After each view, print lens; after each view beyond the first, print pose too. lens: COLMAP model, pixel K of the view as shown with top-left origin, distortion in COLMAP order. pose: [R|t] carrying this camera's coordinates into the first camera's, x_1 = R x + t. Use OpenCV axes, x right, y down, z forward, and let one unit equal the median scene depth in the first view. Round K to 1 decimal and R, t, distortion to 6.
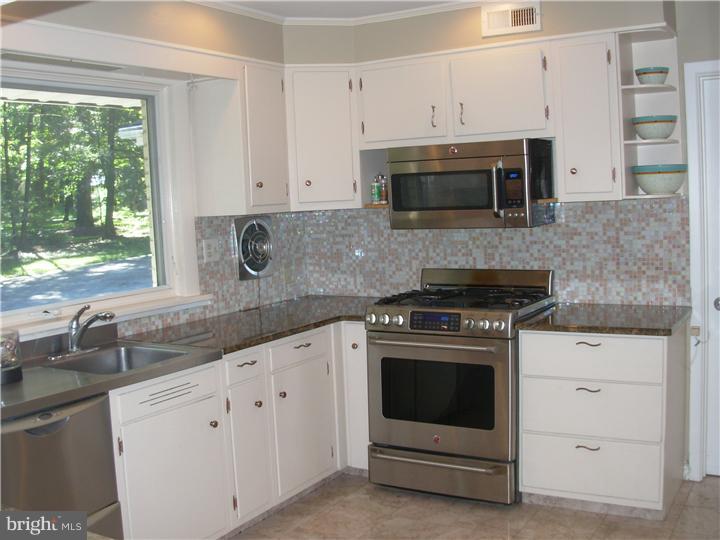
lens RADIAL K [[791.6, 0, 360.0], [0, 791.6, 270.0], [0, 0, 1]] dist [-0.264294, 0.204342]
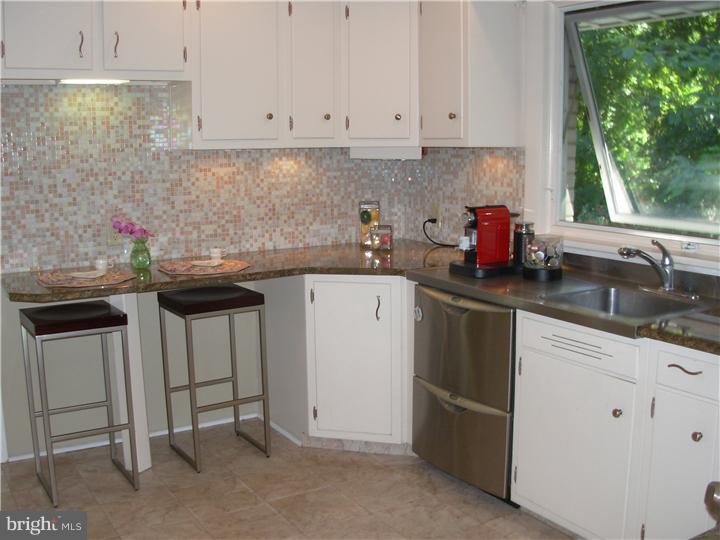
lens RADIAL K [[791.6, 0, 360.0], [0, 791.6, 270.0], [0, 0, 1]] dist [-0.264294, 0.204342]
pose [[-0.455380, 0.190743, -0.869624, 0.634595], [-0.057874, 0.968371, 0.242708, -0.127898], [0.888414, 0.160853, -0.429938, 1.174270]]
